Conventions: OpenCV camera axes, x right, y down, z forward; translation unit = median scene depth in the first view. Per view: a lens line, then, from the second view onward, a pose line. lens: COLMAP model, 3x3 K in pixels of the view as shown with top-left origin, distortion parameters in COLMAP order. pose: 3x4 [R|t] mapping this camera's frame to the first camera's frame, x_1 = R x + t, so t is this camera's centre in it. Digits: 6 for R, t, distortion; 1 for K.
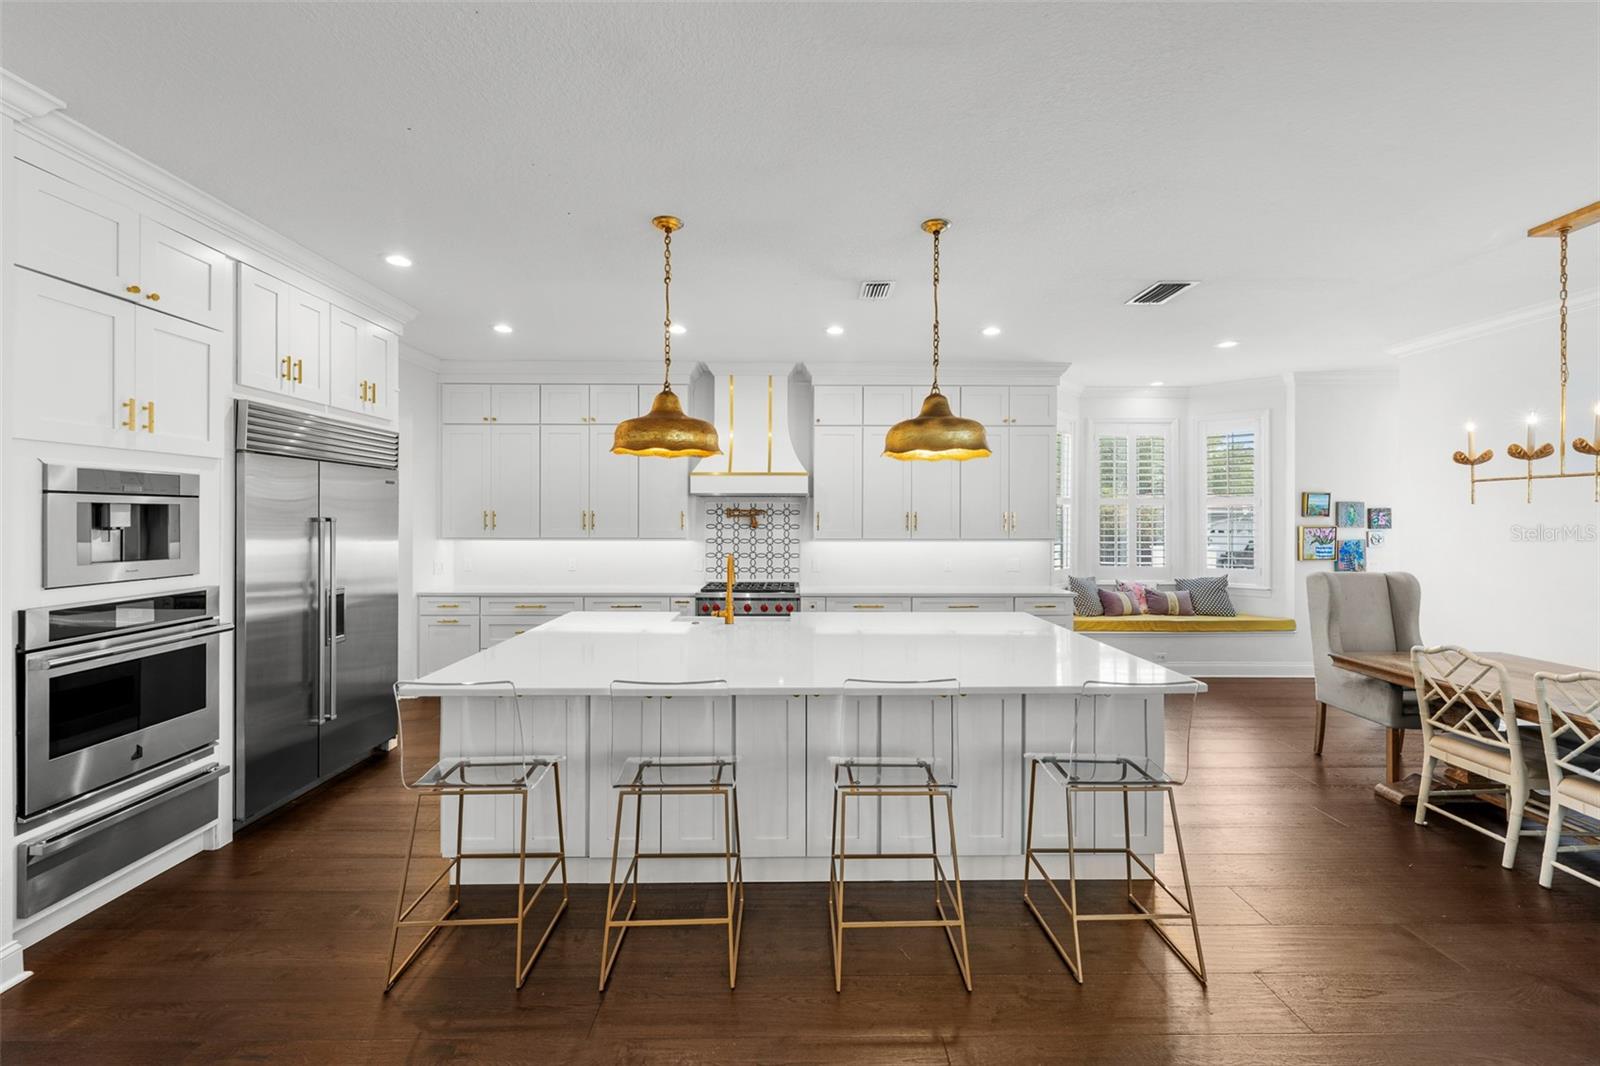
lens RADIAL K [[647.6, 0, 800.1], [0, 647.6, 517.9], [0, 0, 1]] dist [0.000561, 0.000209]
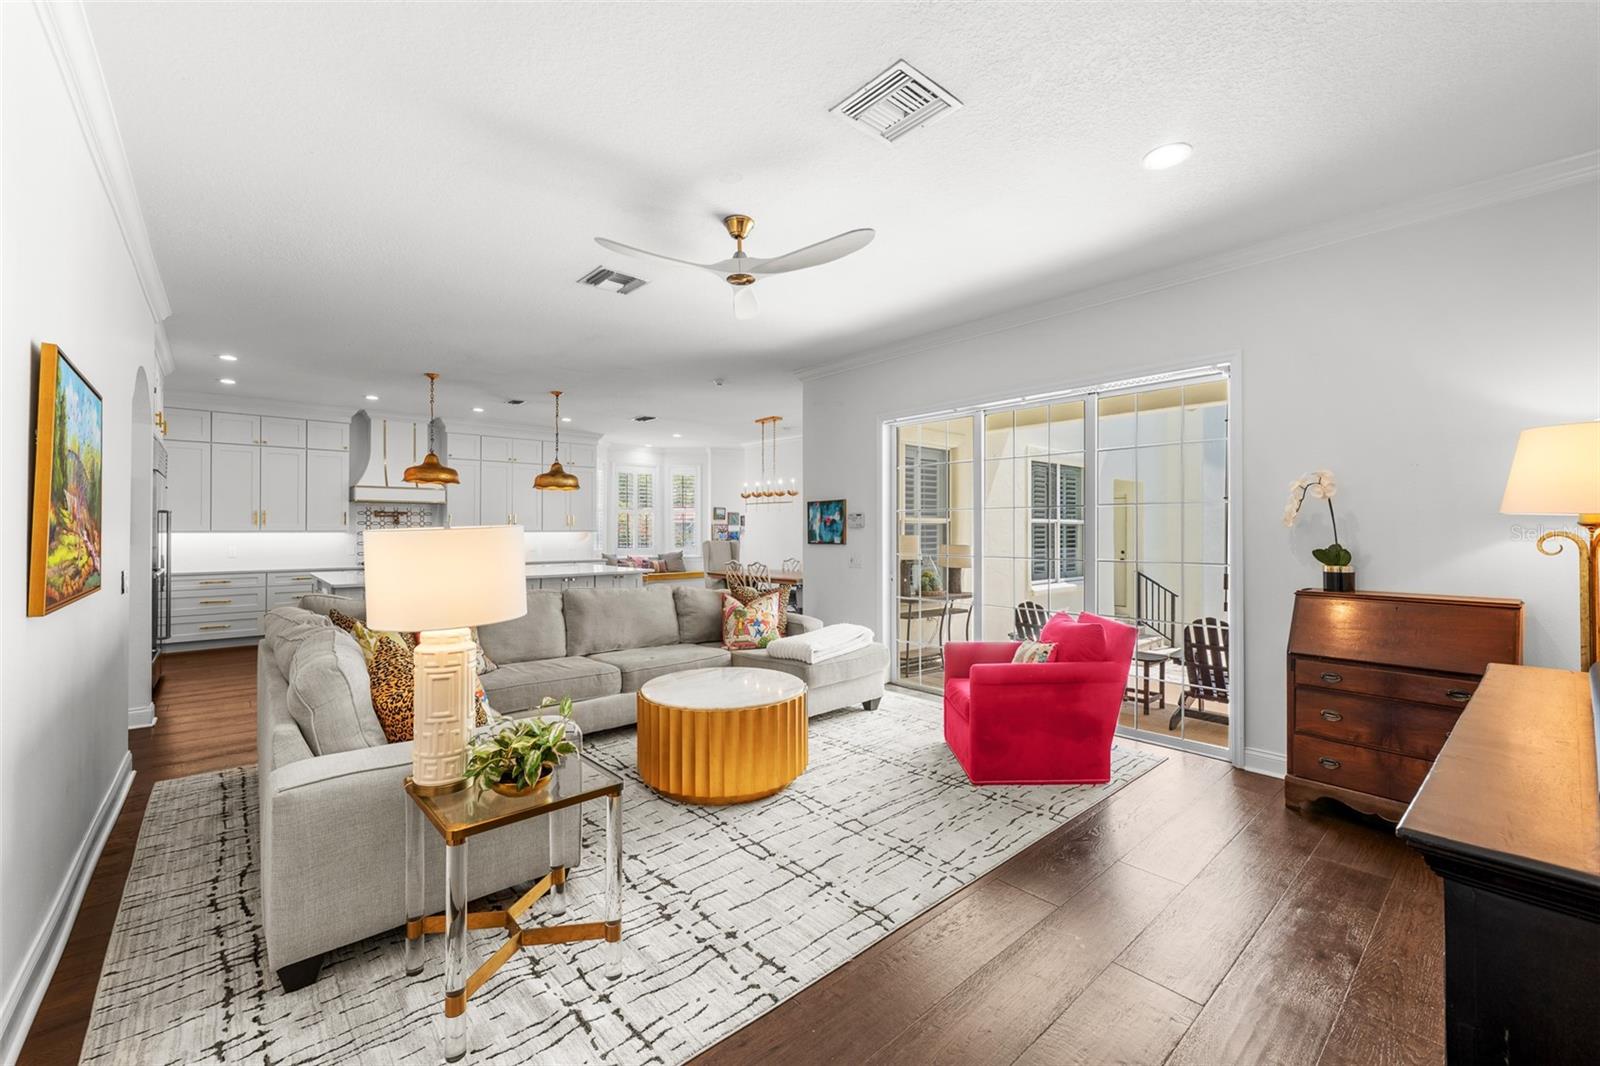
lens RADIAL K [[652.6, 0, 797.7], [0, 652.6, 526.1], [0, 0, 1]] dist [0.000986, 0.000234]
pose [[0.760386, 0.001226, 0.649470, -0.582514], [0.002043, 0.999989, -0.004280, 0.047275], [-0.649468, 0.004581, 0.760375, -1.210398]]
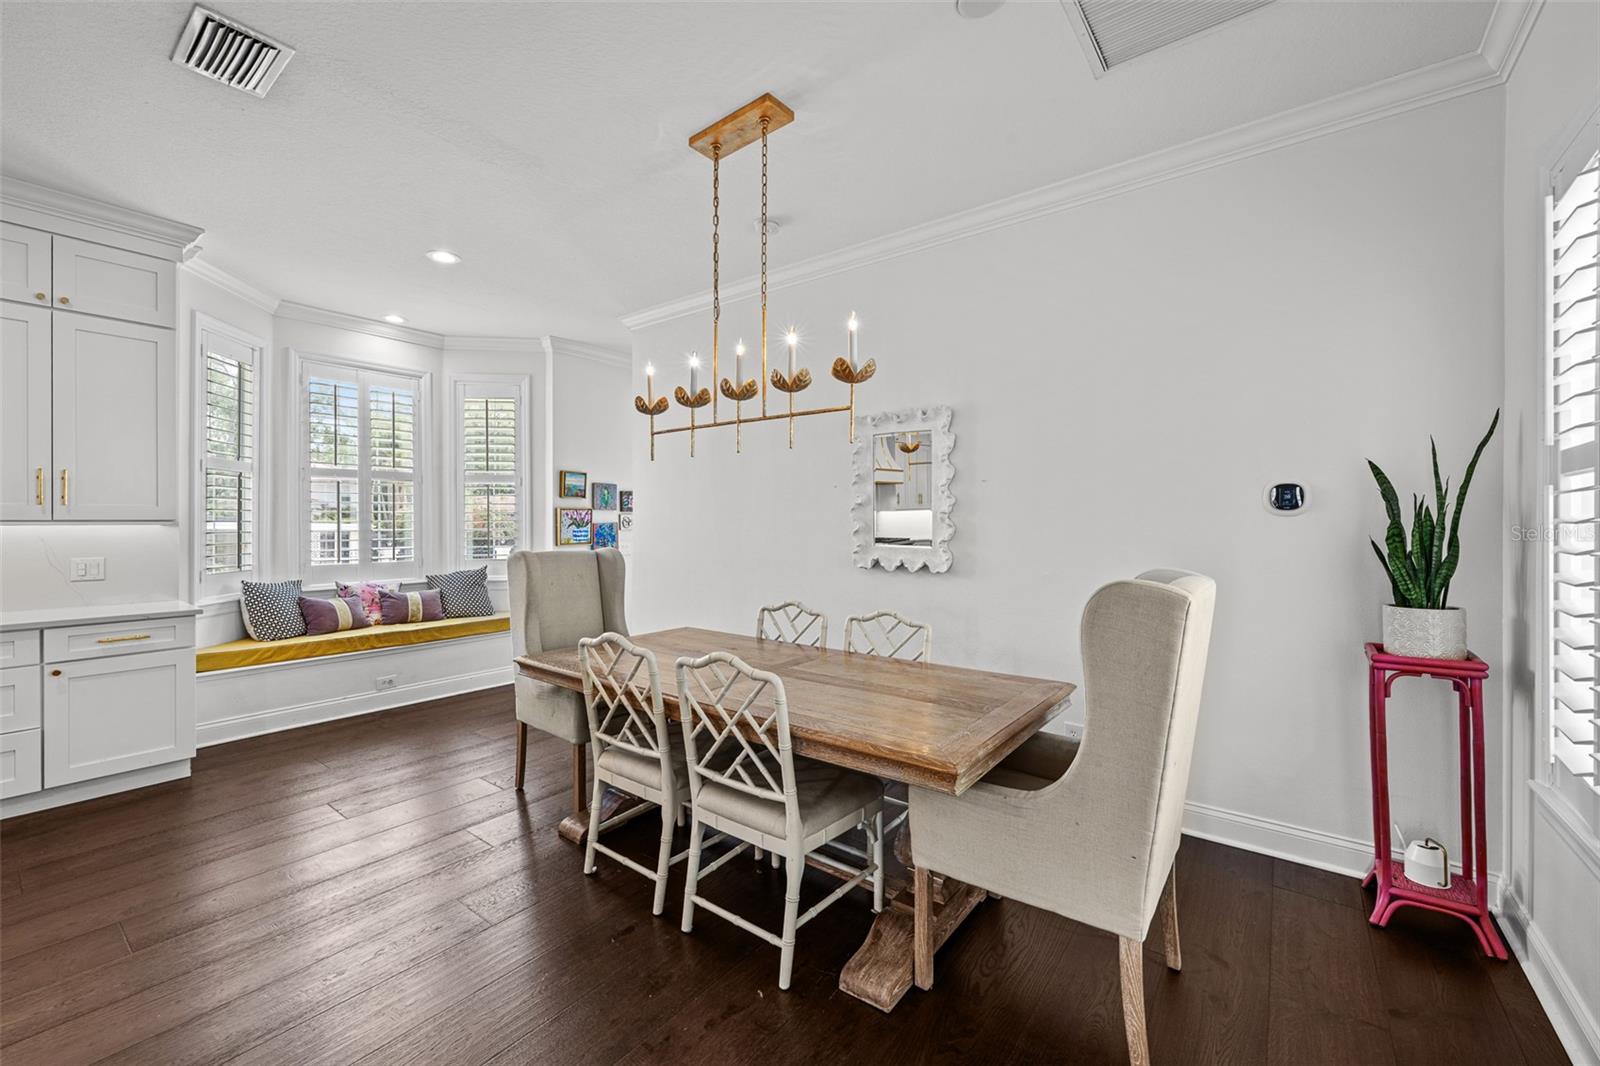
lens RADIAL K [[641.6, 0, 797.1], [0, 641.6, 522.4], [0, 0, 1]] dist [-0.000103, 0.000317]
pose [[0.615359, -0.001873, 0.788244, 0.463744], [0.001370, 0.999998, 0.001307, 0.056563], [-0.788245, 0.000276, 0.615361, 0.312235]]
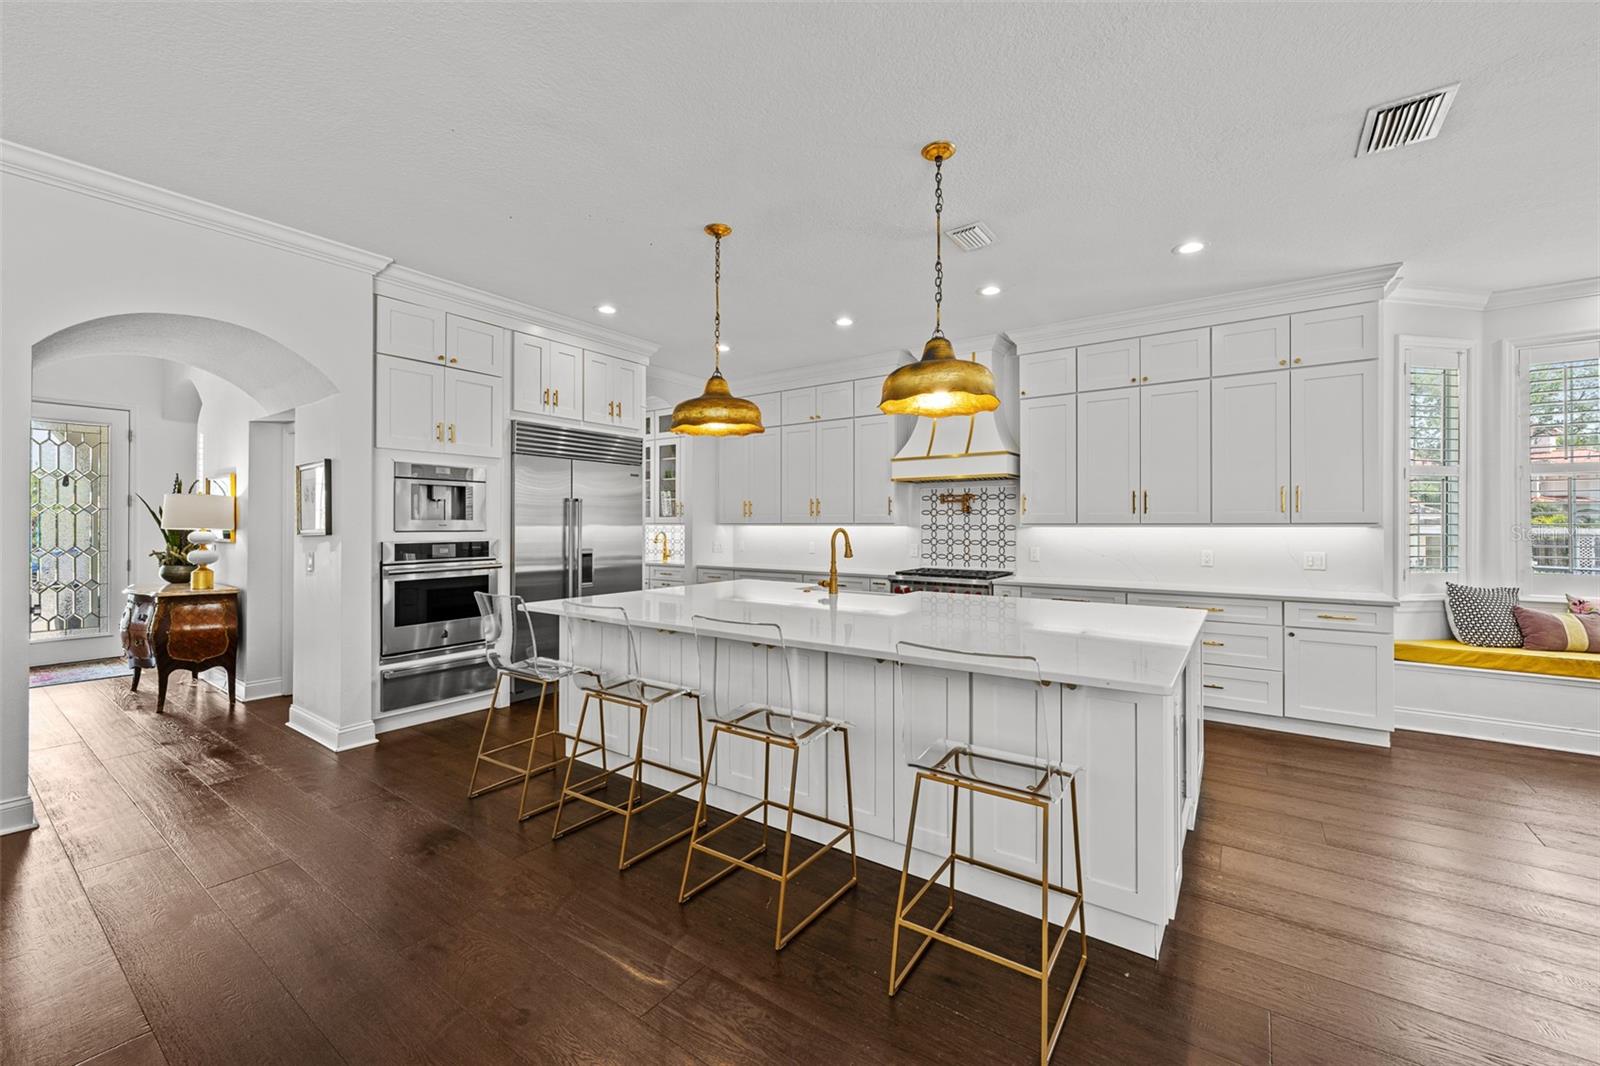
lens RADIAL K [[641.6, 0, 797.1], [0, 641.6, 522.4], [0, 0, 1]] dist [-0.000103, 0.000317]
pose [[0.807149, -0.003328, -0.590339, 0.491607], [-0.000869, 0.999976, -0.006824, 0.060490], [0.590348, 0.006021, 0.807127, 0.142529]]
